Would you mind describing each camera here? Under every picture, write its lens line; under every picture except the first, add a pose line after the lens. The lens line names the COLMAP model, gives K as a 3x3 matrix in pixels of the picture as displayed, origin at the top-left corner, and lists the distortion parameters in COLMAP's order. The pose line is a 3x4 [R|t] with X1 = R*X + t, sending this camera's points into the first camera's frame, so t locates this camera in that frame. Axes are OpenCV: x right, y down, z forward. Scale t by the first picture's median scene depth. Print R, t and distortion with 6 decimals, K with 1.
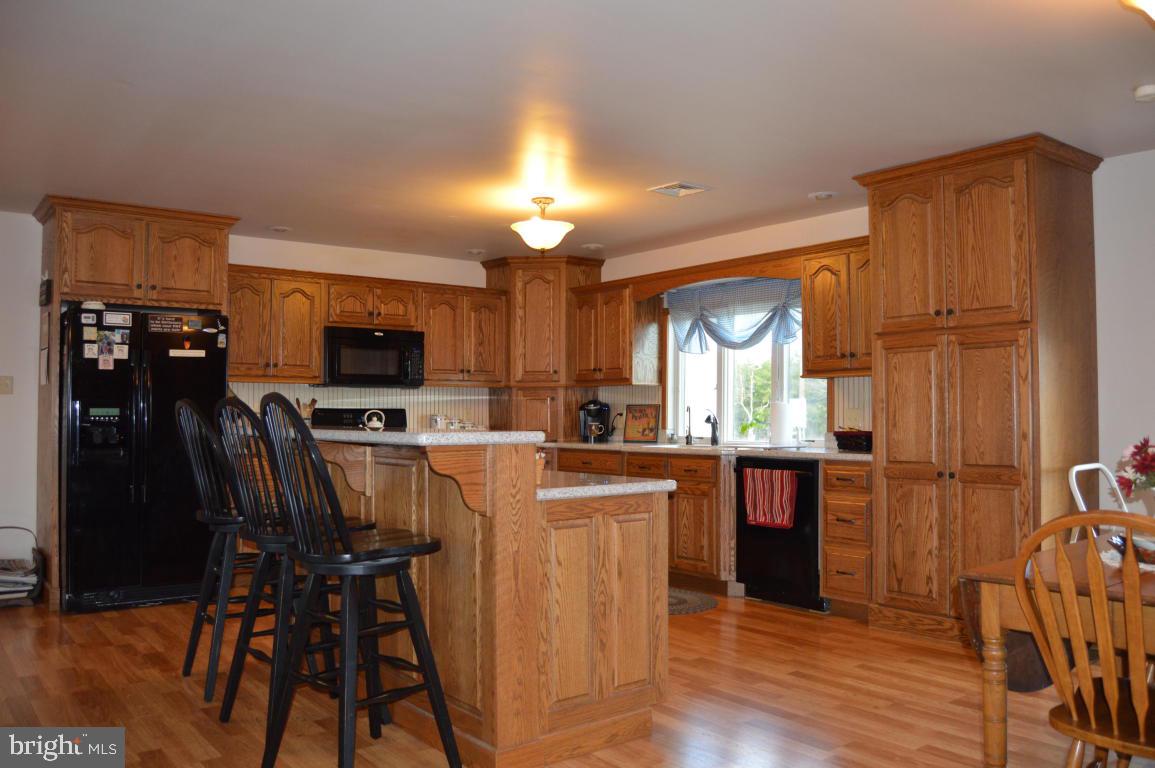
lens RADIAL K [[916.6, 0, 577.5], [0, 916.6, 384.0], [0, 0, 1]] dist [-0.097667, 0.035635]
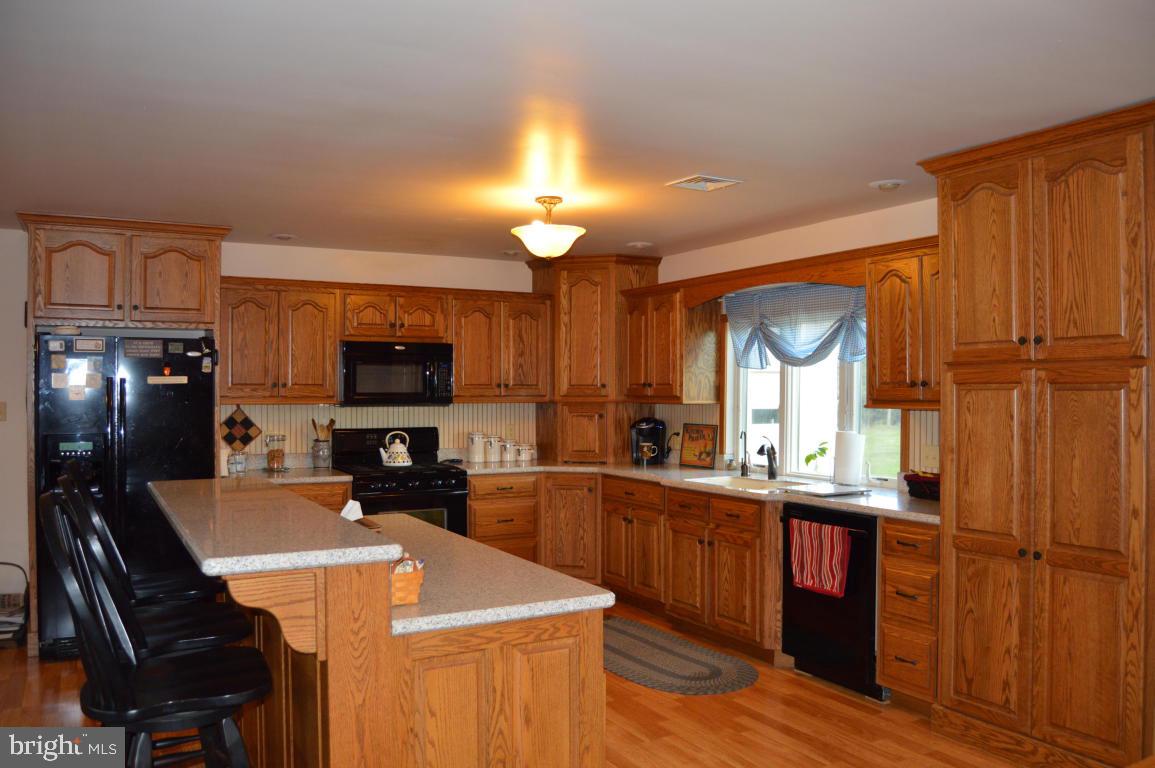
lens RADIAL K [[916.6, 0, 577.5], [0, 916.6, 384.0], [0, 0, 1]] dist [-0.097667, 0.035635]
pose [[0.988560, -0.000713, -0.150824, 0.121577], [0.004655, 0.999657, 0.025786, -0.054111], [0.150754, -0.026193, 0.988224, 0.167655]]
